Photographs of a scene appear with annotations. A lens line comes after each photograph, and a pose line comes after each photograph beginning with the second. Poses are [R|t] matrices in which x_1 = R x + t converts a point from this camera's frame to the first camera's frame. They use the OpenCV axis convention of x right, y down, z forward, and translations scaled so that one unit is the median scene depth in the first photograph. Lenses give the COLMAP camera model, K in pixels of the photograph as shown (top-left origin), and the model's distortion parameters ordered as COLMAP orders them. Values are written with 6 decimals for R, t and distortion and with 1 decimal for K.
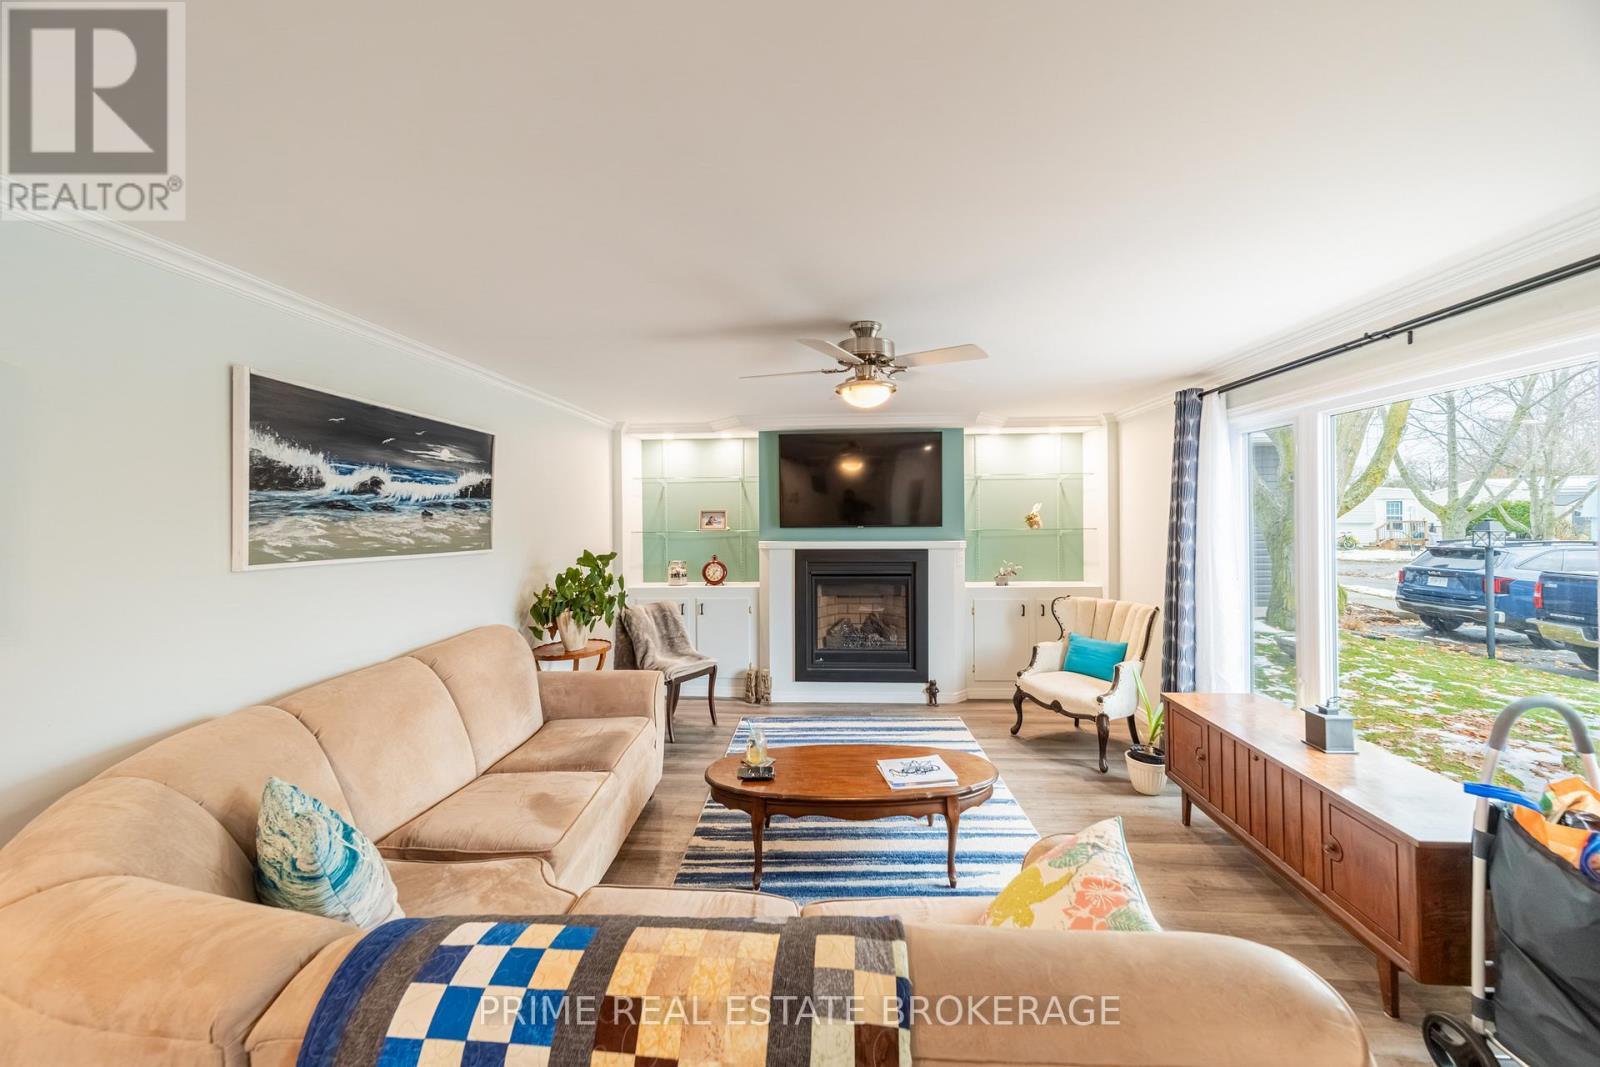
lens RADIAL K [[590.8, 0, 808.7], [0, 590.8, 509.9], [0, 0, 1]] dist [0.010836, 0.000002]
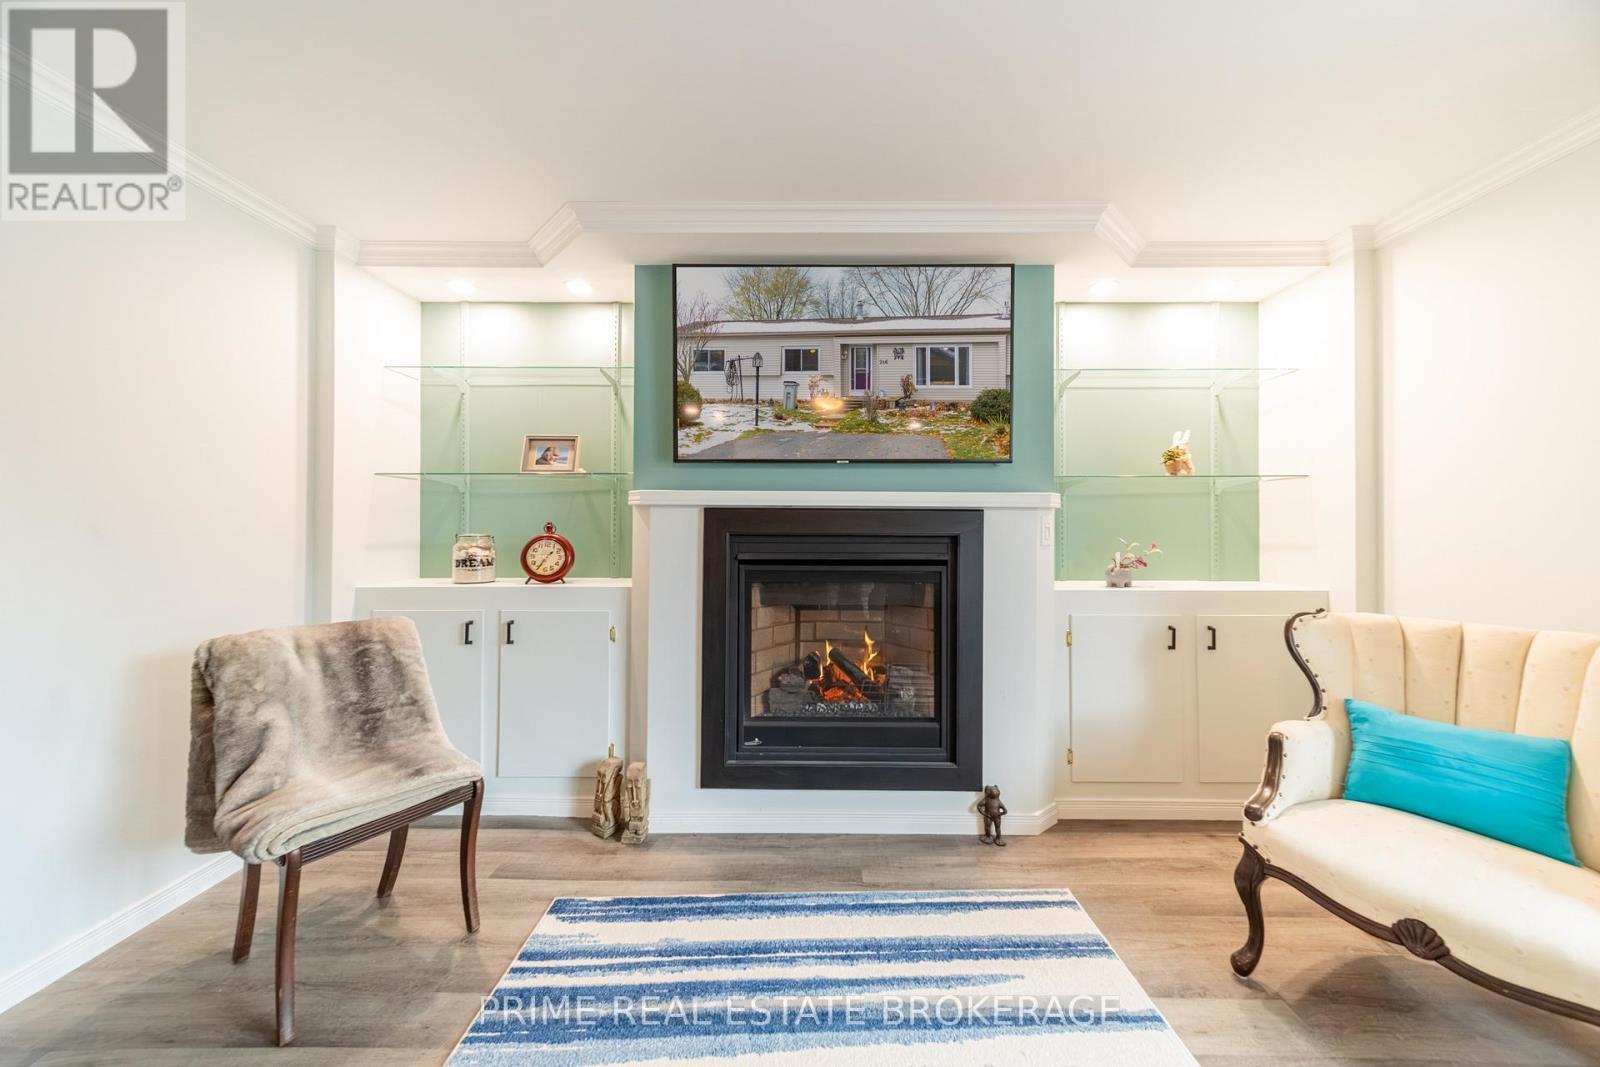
lens RADIAL K [[567.5, 0, 812.9], [0, 567.5, 516.5], [0, 0, 1]] dist [0.011558, -0.000009]
pose [[0.998894, 0.011926, 0.045488, 0.043143], [-0.011545, 0.999896, -0.008629, 0.077207], [-0.045586, 0.008095, 0.998928, 0.542106]]
